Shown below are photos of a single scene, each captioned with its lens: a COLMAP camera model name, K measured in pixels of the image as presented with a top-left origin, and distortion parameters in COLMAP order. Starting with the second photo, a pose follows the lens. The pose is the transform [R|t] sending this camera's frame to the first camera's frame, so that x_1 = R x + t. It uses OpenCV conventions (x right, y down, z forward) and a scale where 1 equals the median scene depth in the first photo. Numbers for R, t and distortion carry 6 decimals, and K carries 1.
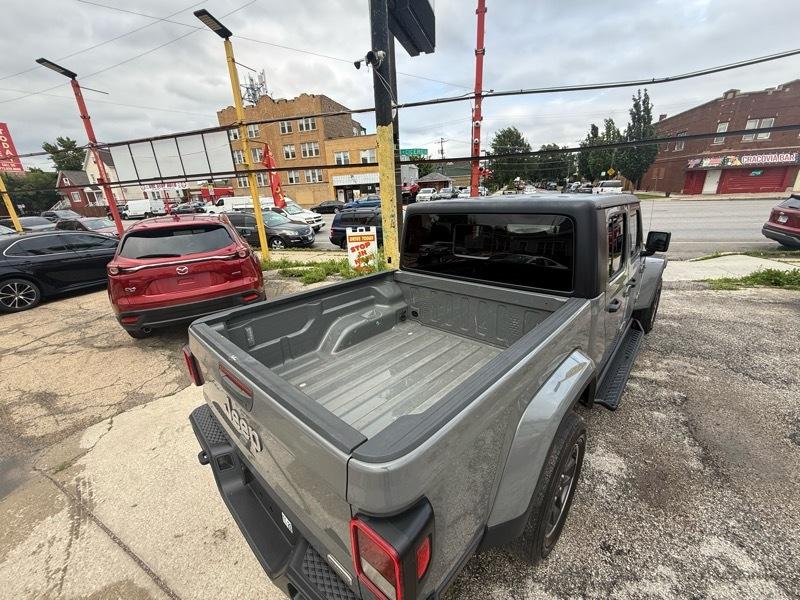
lens RADIAL K [[315.9, 0, 396.7], [0, 315.9, 300.7], [0, 0, 1]] dist [-0.000554, -0.000124]
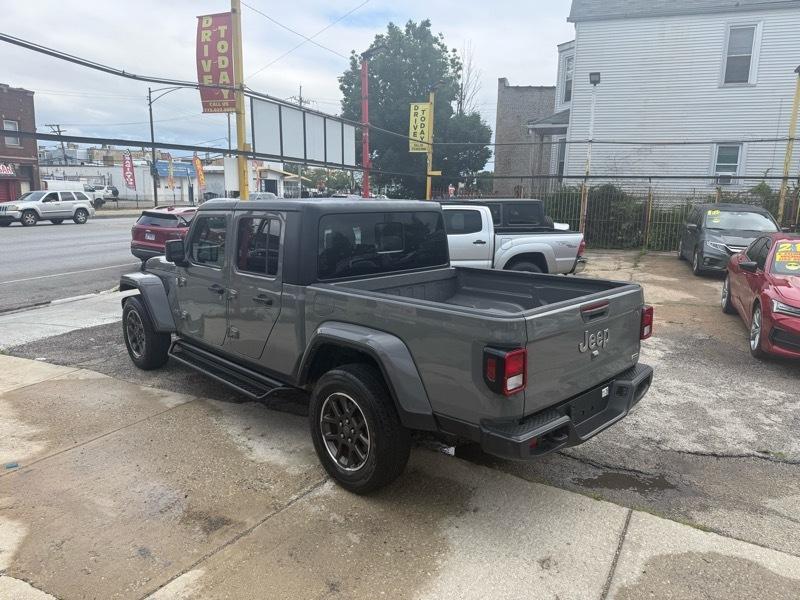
lens RADIAL K [[563.8, 0, 400.0], [0, 563.8, 300.0], [0, 0, 1]] dist [0.006289, -0.007059]
pose [[0.037317, -0.137858, 0.989749, -0.314786], [0.310263, 0.943090, 0.119662, -0.038329], [-0.949918, 0.302617, 0.077965, 0.164059]]
